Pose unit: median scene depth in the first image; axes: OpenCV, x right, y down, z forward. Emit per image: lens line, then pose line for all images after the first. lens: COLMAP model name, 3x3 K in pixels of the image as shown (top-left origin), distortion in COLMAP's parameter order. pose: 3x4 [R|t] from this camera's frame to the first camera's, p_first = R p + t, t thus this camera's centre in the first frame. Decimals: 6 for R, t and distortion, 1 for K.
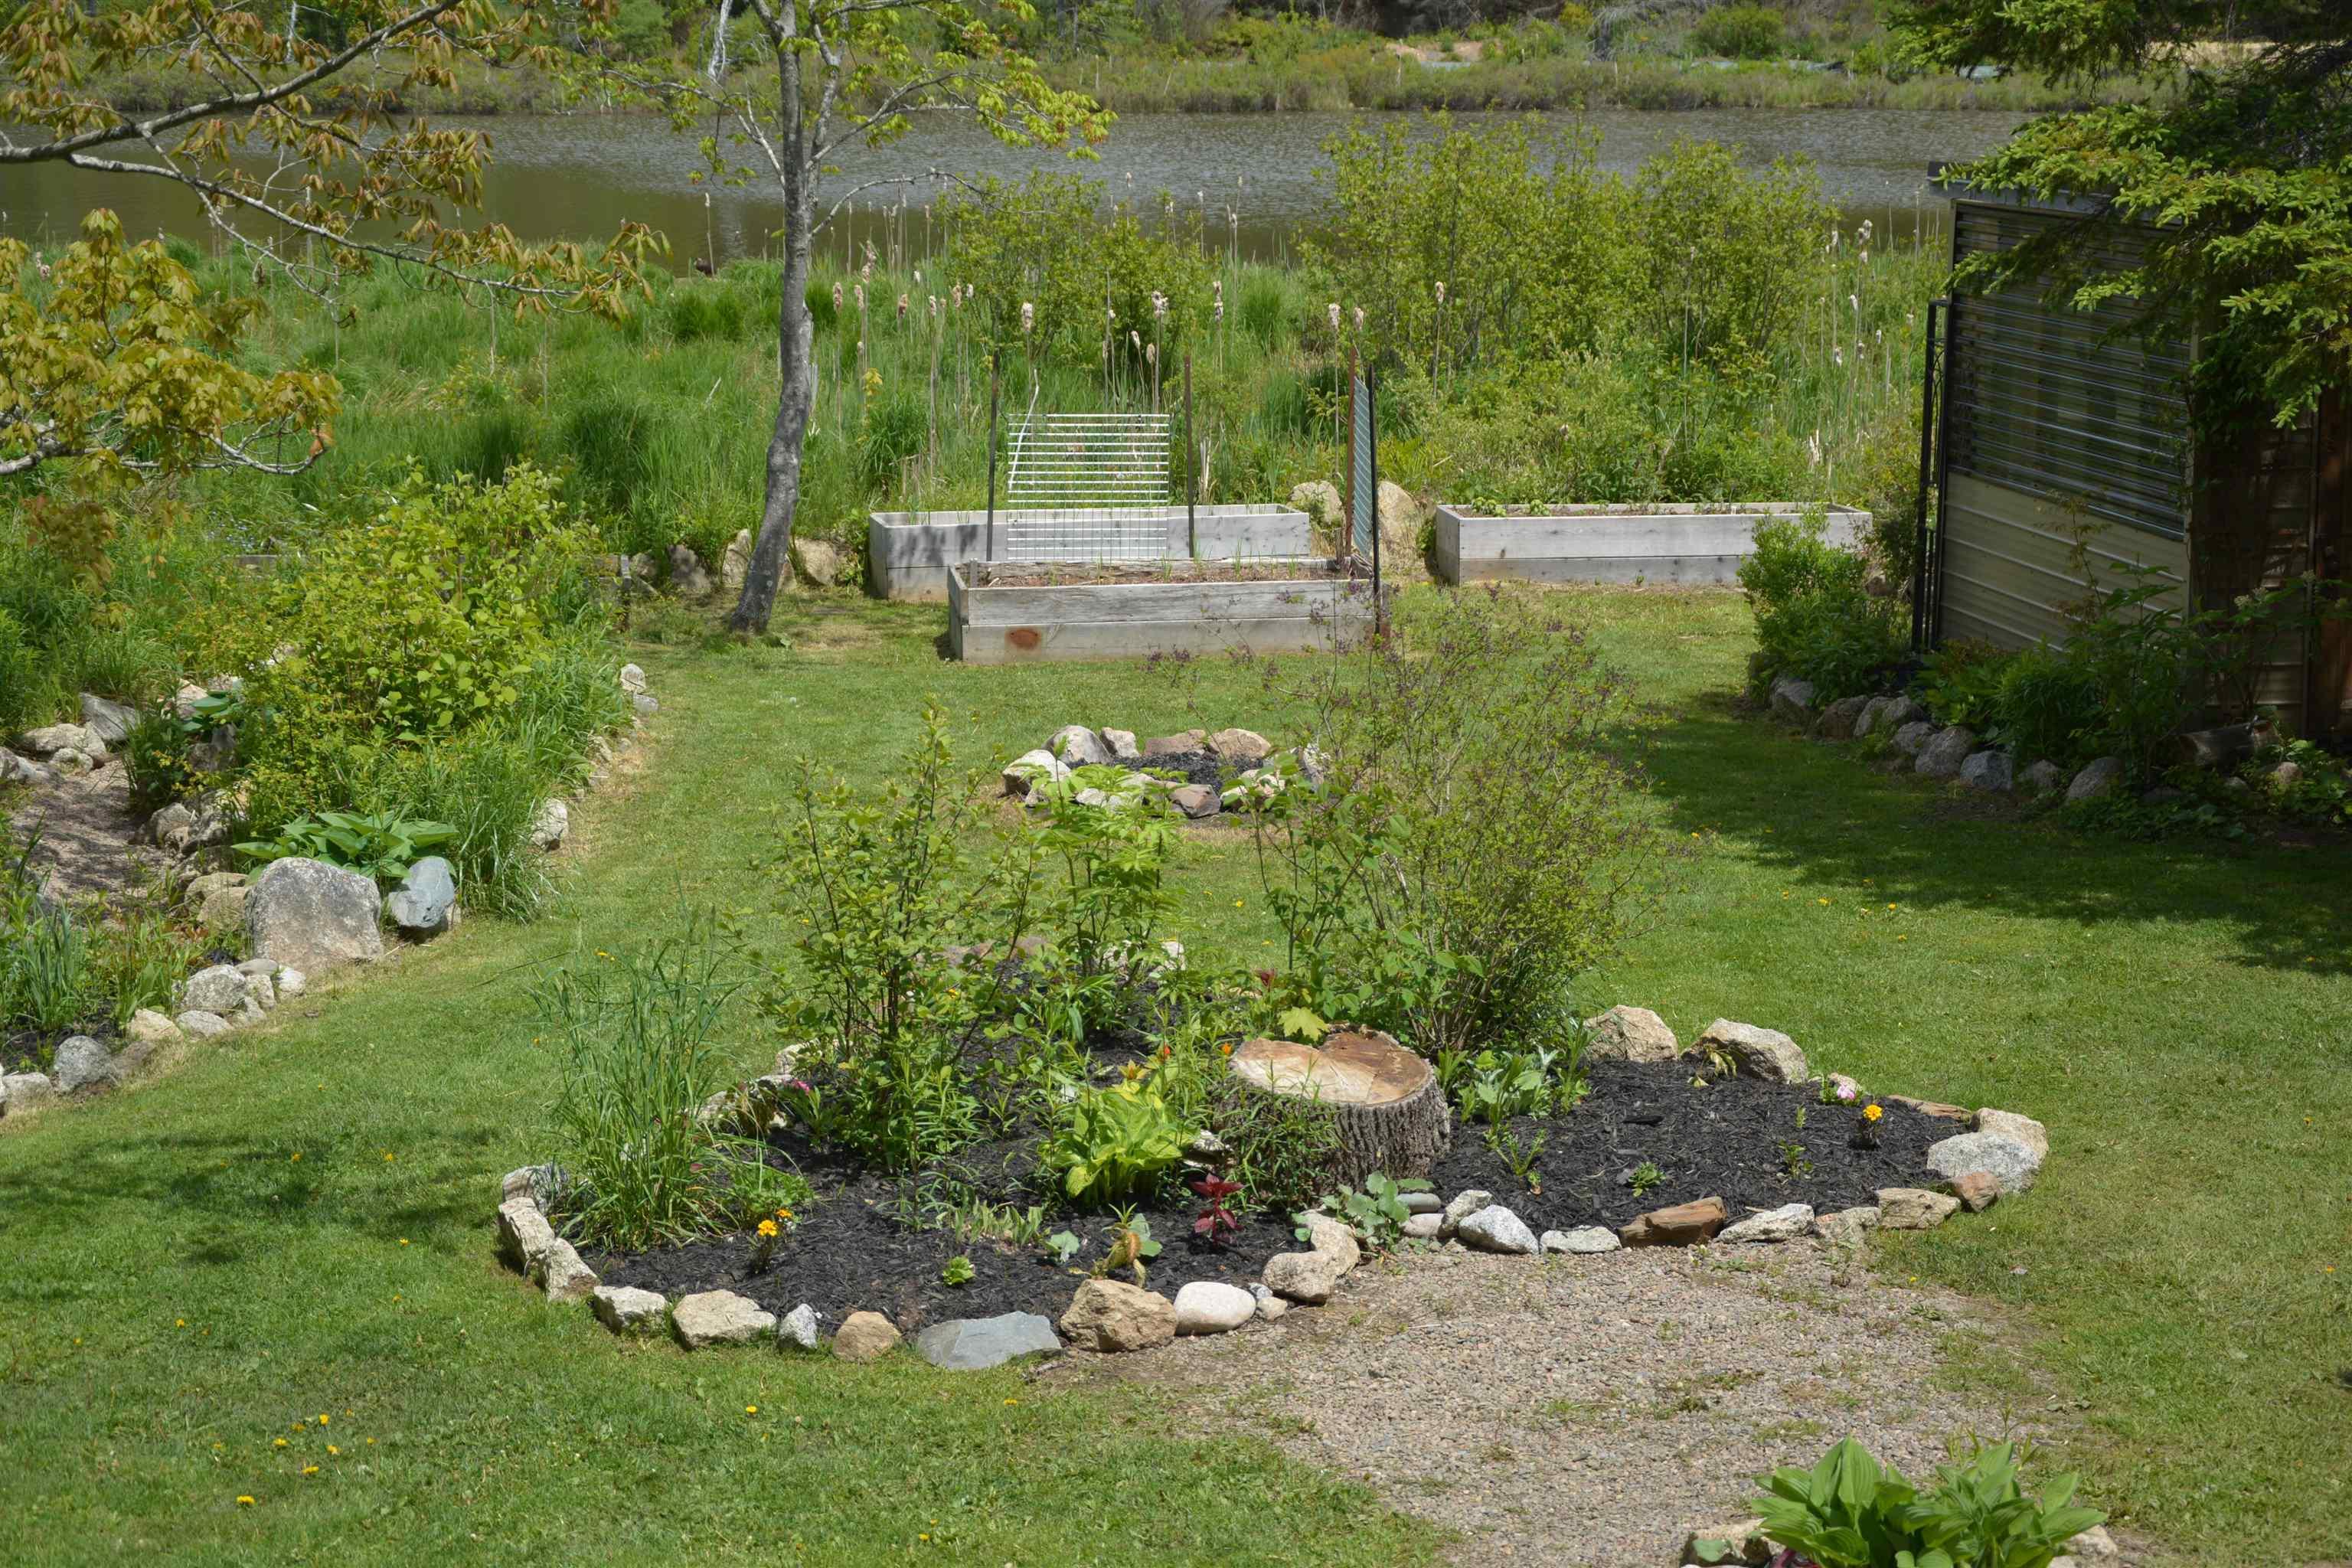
lens RADIAL K [[4311.1, 0, 1176.0], [0, 4311.1, 784.0], [0, 0, 1]] dist [-0.010625, 0.236038]
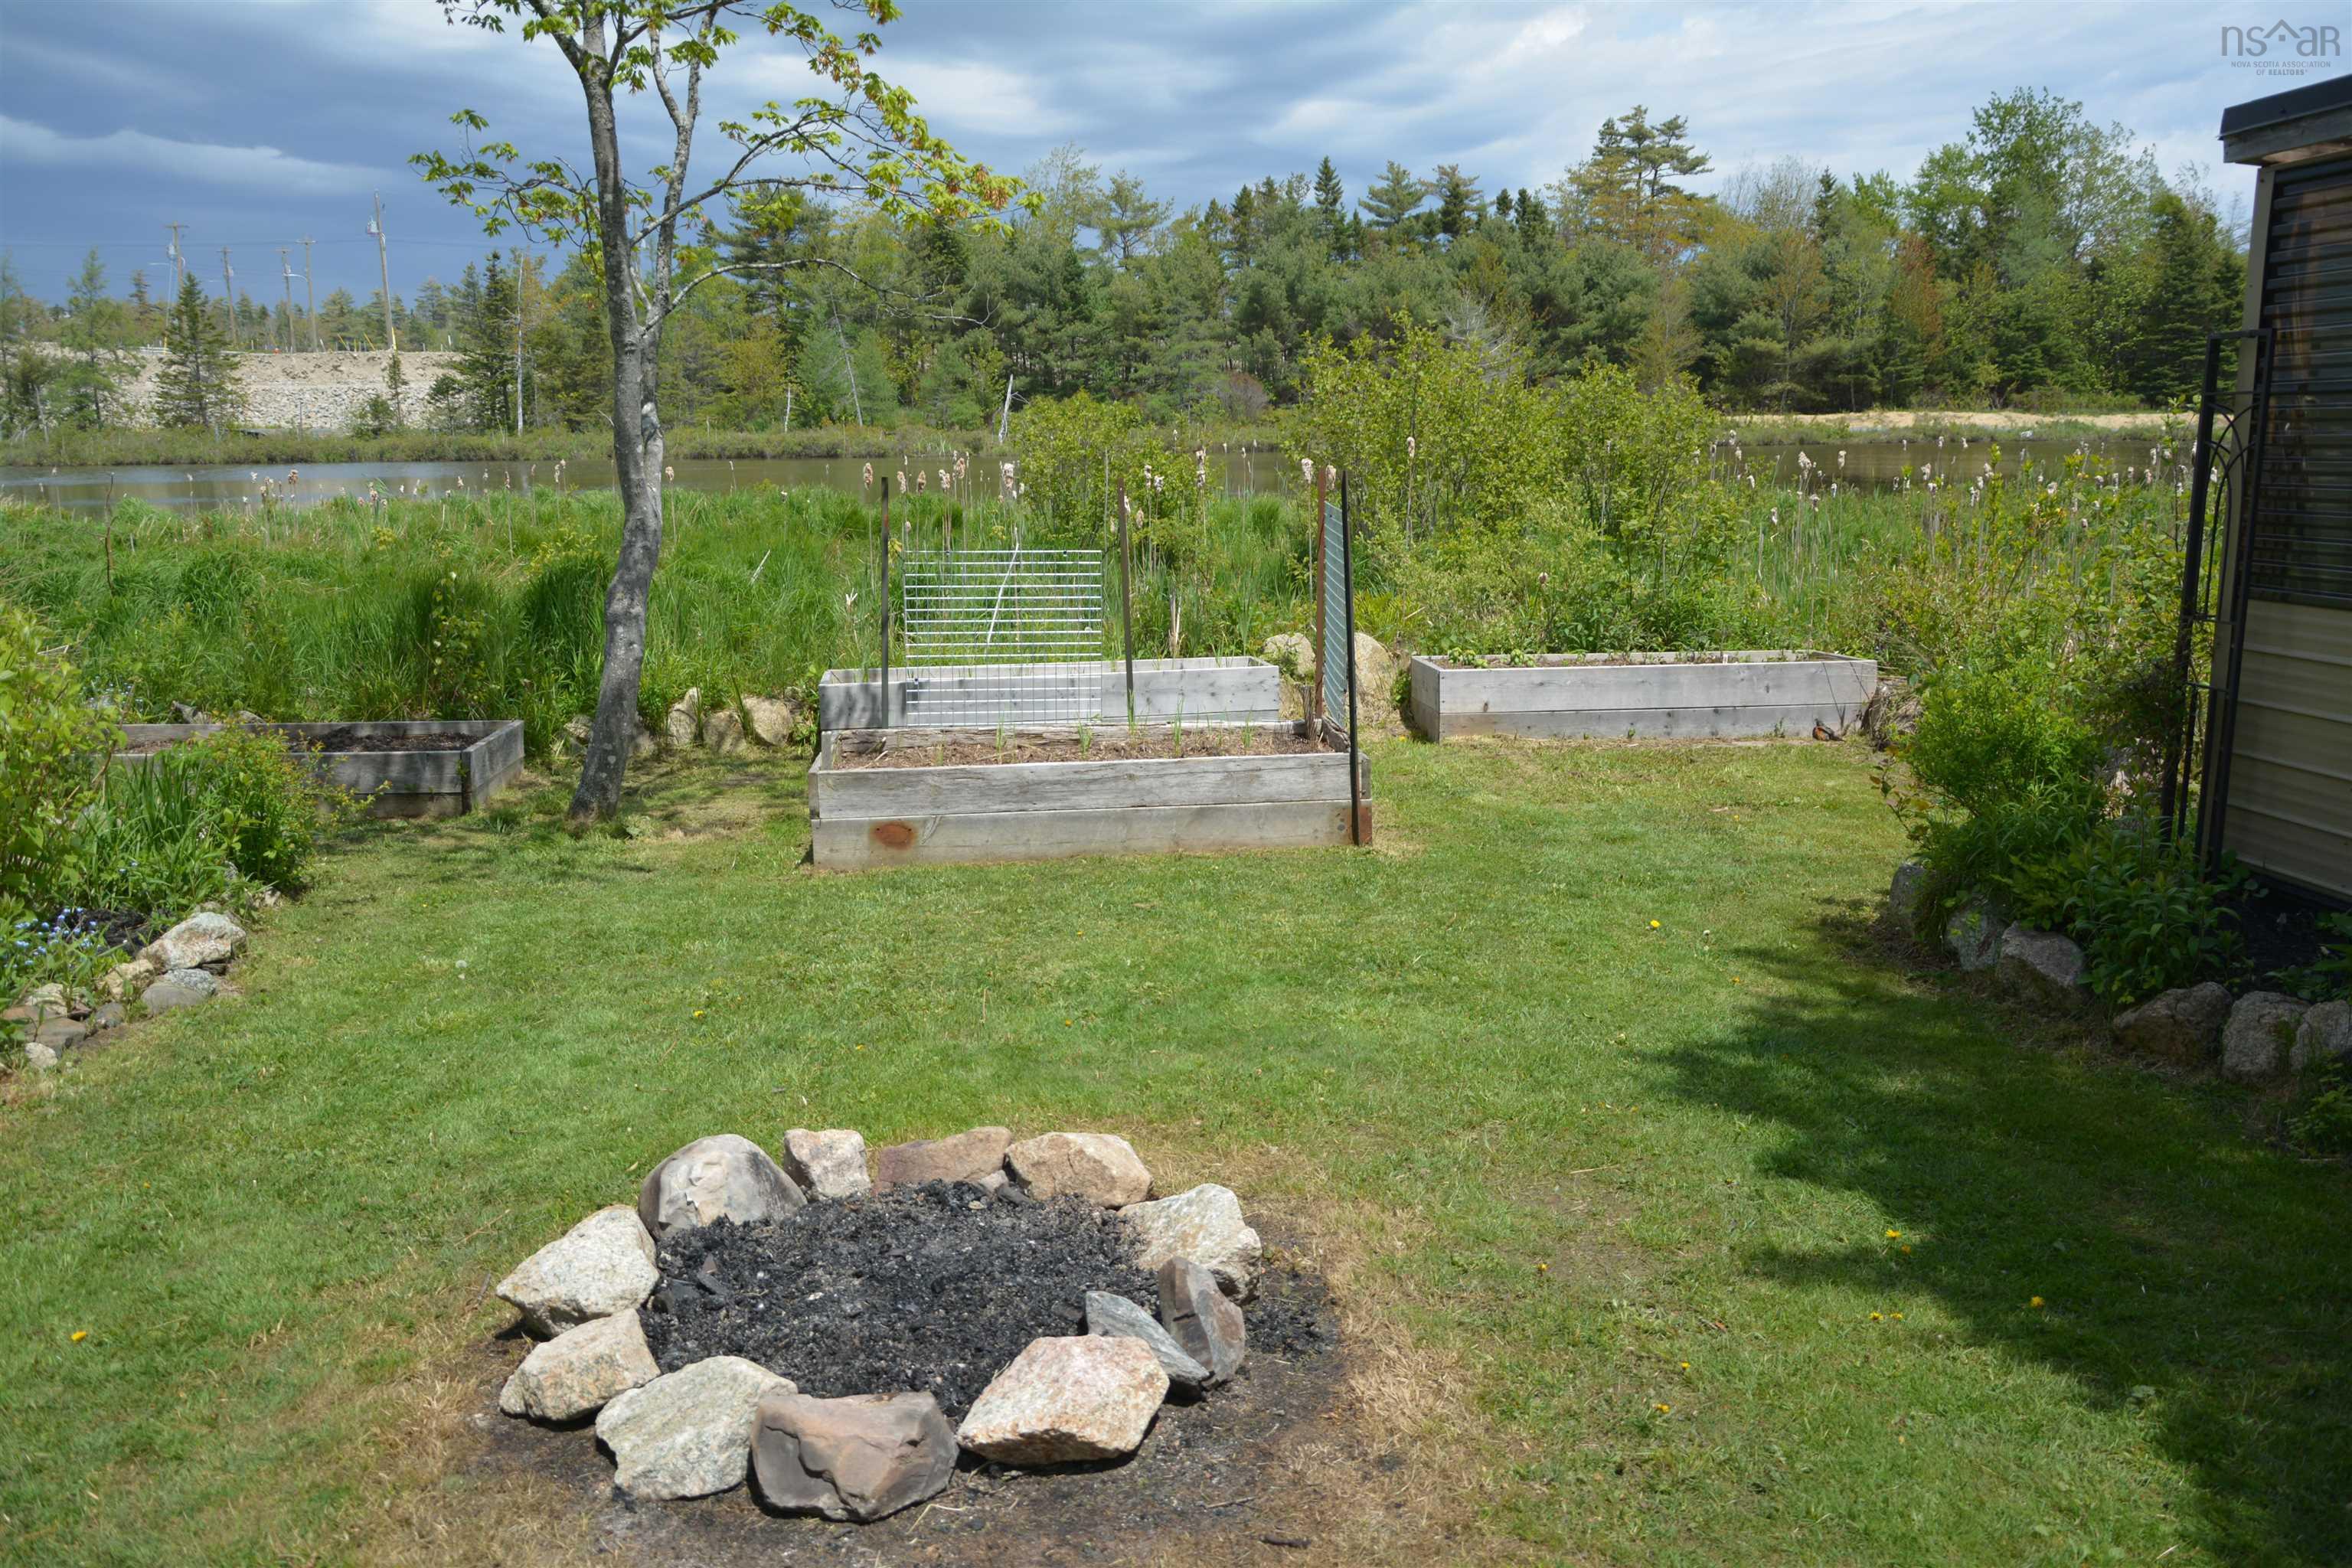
lens RADIAL K [[1890.2, 0, 1176.0], [0, 1890.2, 784.0], [0, 0, 1]] dist [-0.007084, -0.007676]
pose [[0.999059, -0.006403, -0.042887, 0.027578], [0.006485, 0.999977, 0.001779, -0.040385], [0.042875, -0.002056, 0.999078, 0.624507]]
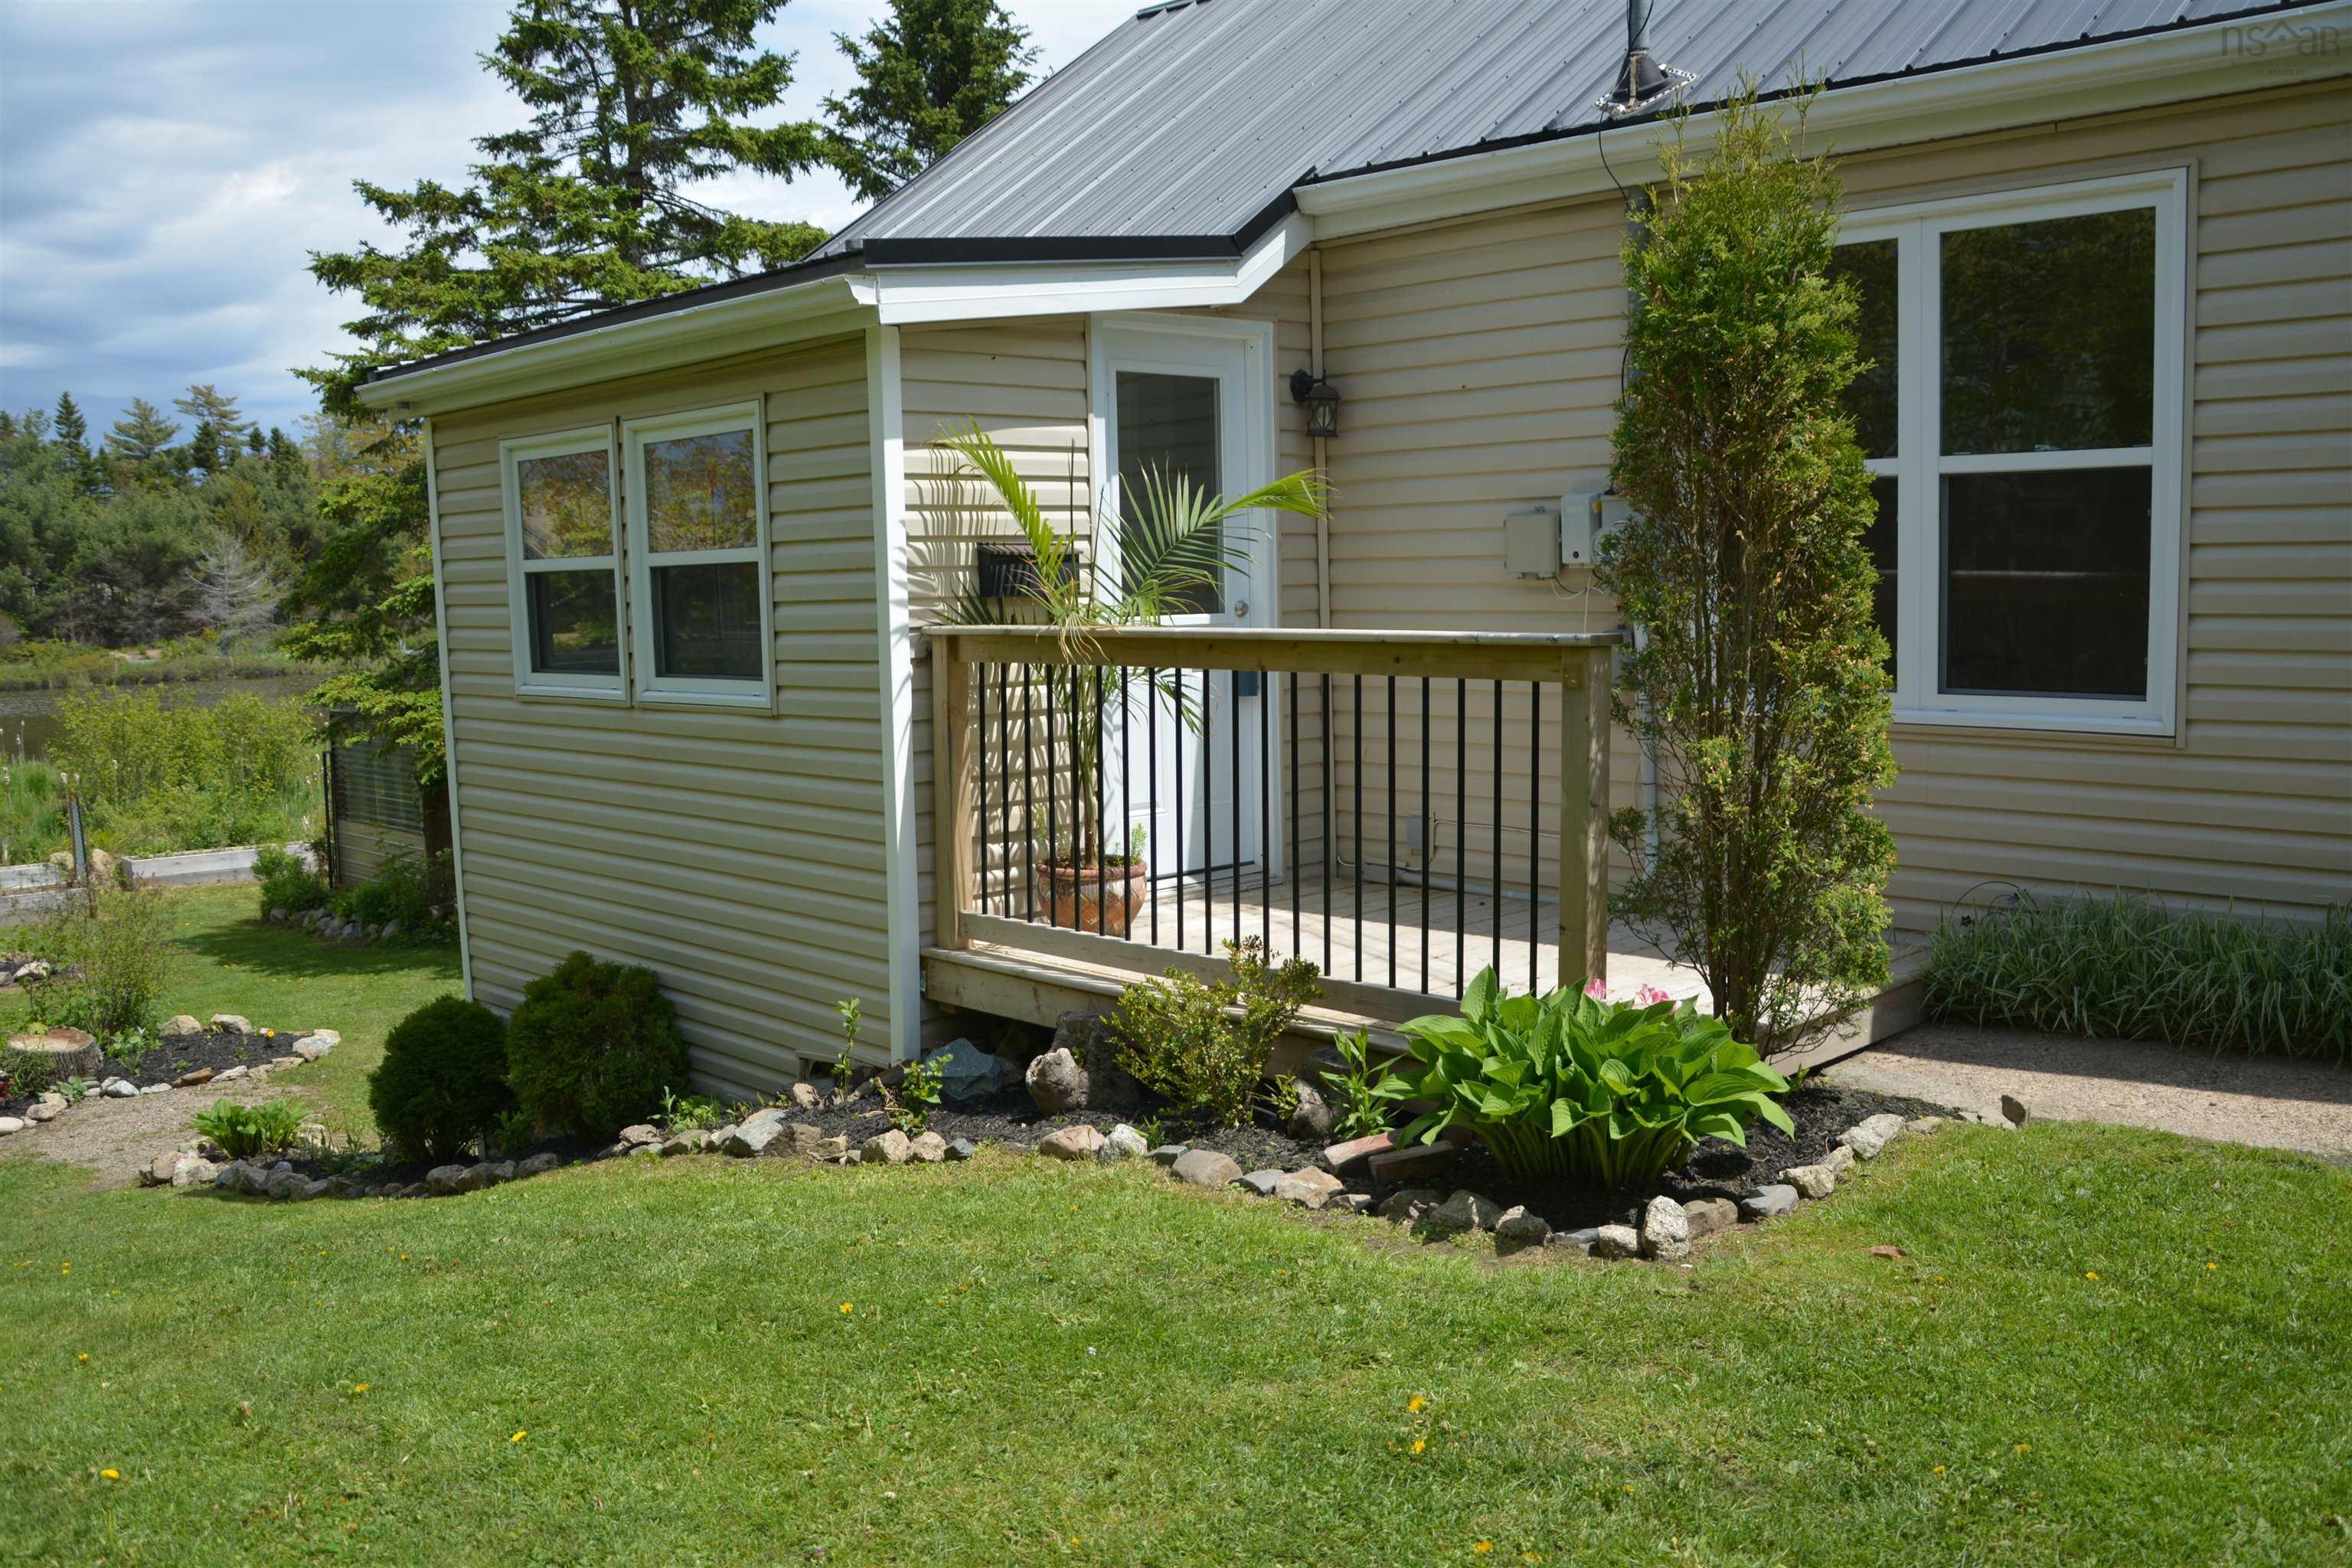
lens RADIAL K [[2055.1, 0, 1176.0], [0, 2055.1, 784.0], [0, 0, 1]] dist [-0.046076, 0.019003]
pose [[0.864180, -0.076070, 0.497400, 0.012318], [0.122729, 0.990518, -0.061744, 0.034802], [-0.487987, 0.114403, 0.865321, -0.224272]]
